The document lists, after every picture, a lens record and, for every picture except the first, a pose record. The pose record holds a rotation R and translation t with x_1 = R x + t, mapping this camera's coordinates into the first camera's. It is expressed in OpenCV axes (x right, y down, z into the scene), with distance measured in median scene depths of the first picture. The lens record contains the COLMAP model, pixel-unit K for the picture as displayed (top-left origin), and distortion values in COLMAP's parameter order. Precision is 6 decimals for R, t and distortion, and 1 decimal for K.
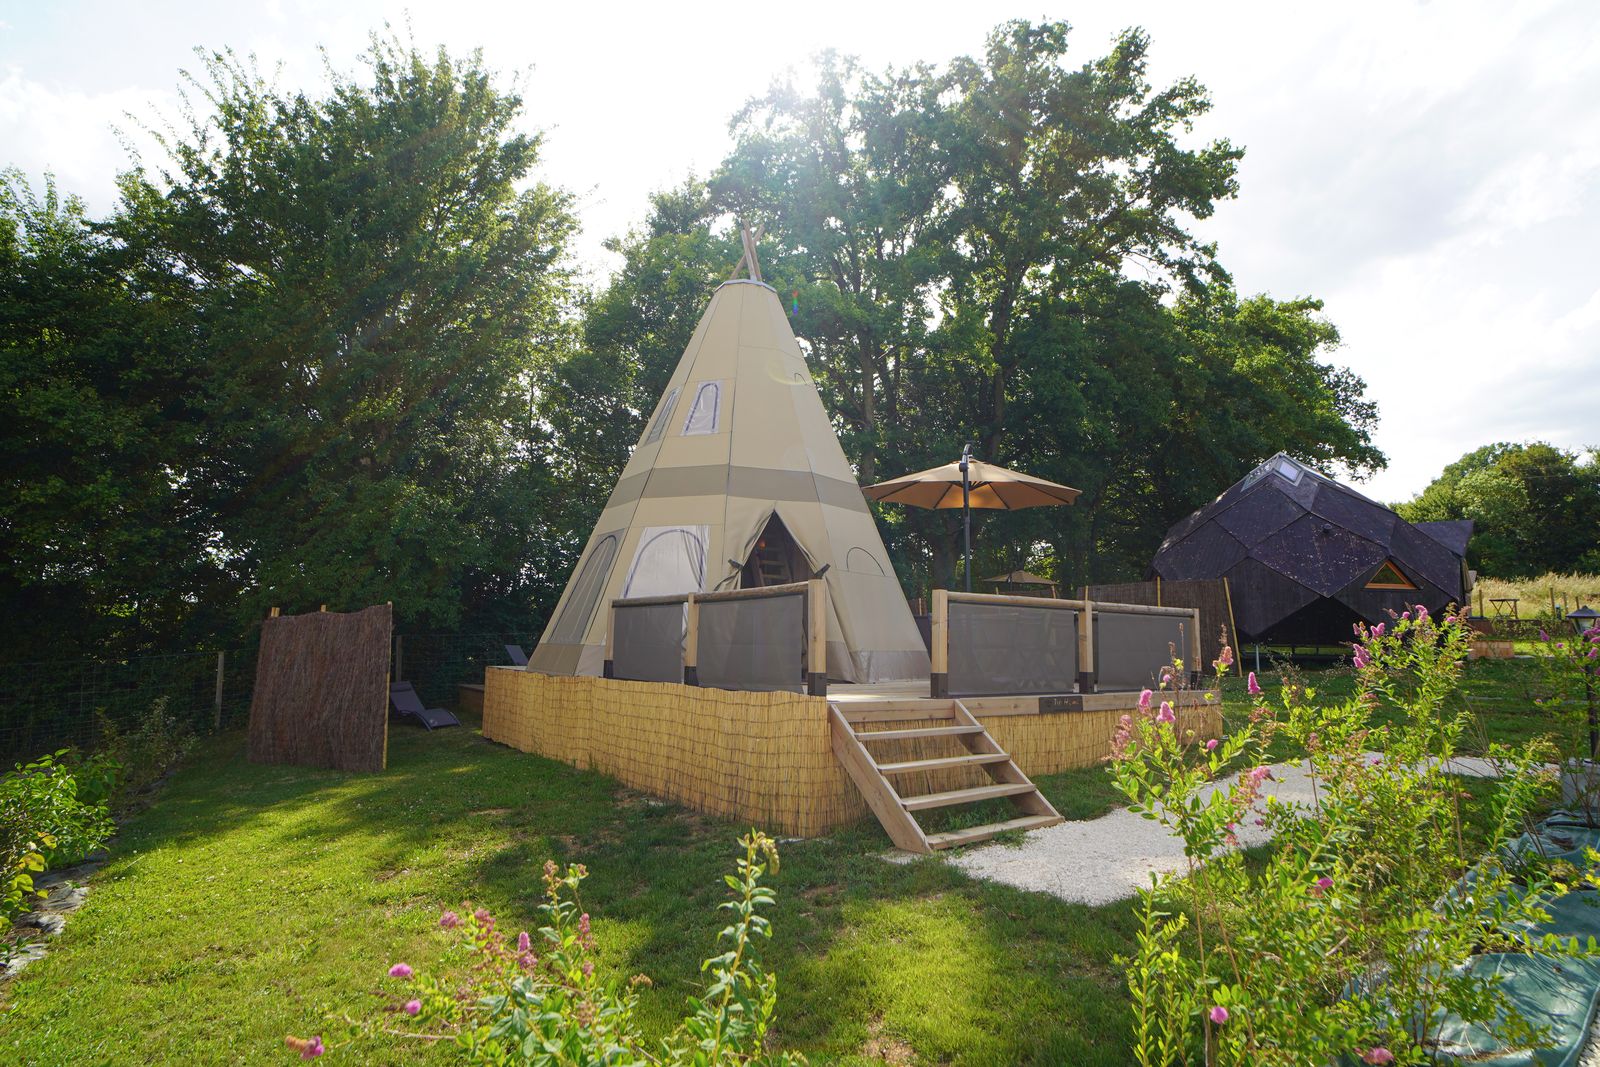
lens RADIAL K [[833.4, 0, 800.0], [0, 833.4, 533.5], [0, 0, 1]] dist [-0.047077, 0.026264]
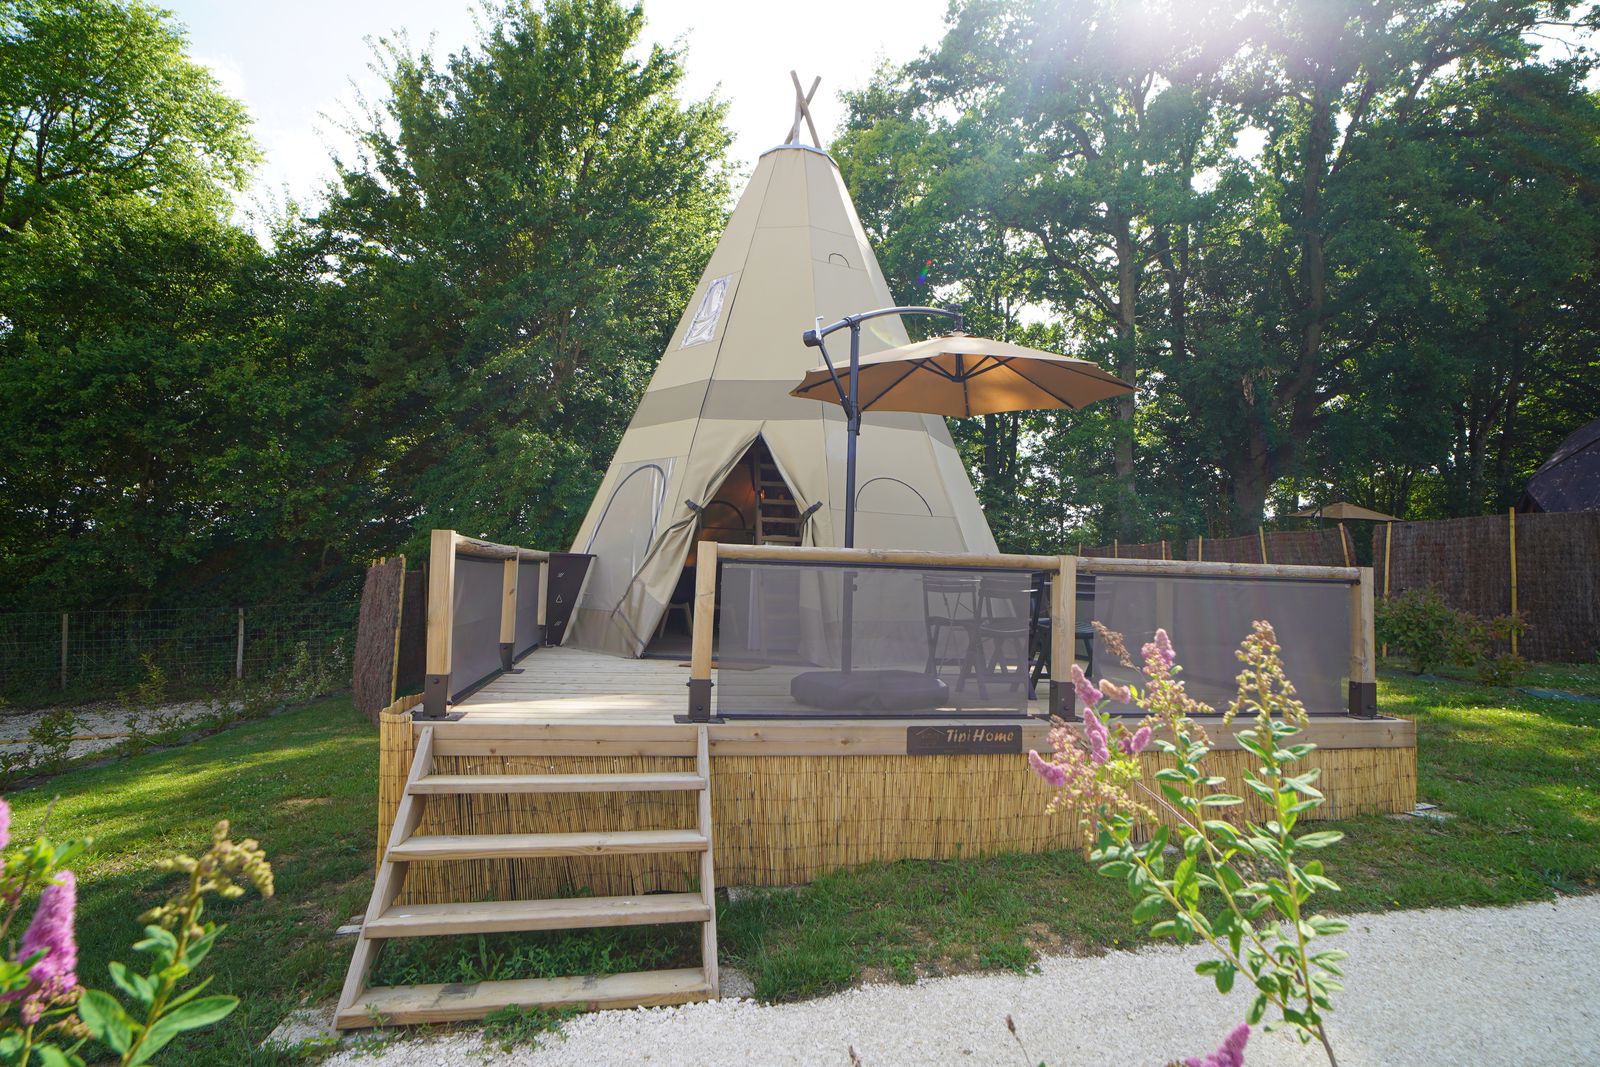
lens RADIAL K [[833.4, 0, 800.0], [0, 833.4, 533.5], [0, 0, 1]] dist [-0.047077, 0.026264]
pose [[0.912780, -0.012450, -0.408262, 0.318606], [0.041455, 0.997198, 0.062273, 0.017551], [0.406342, -0.073766, 0.910738, 0.317643]]
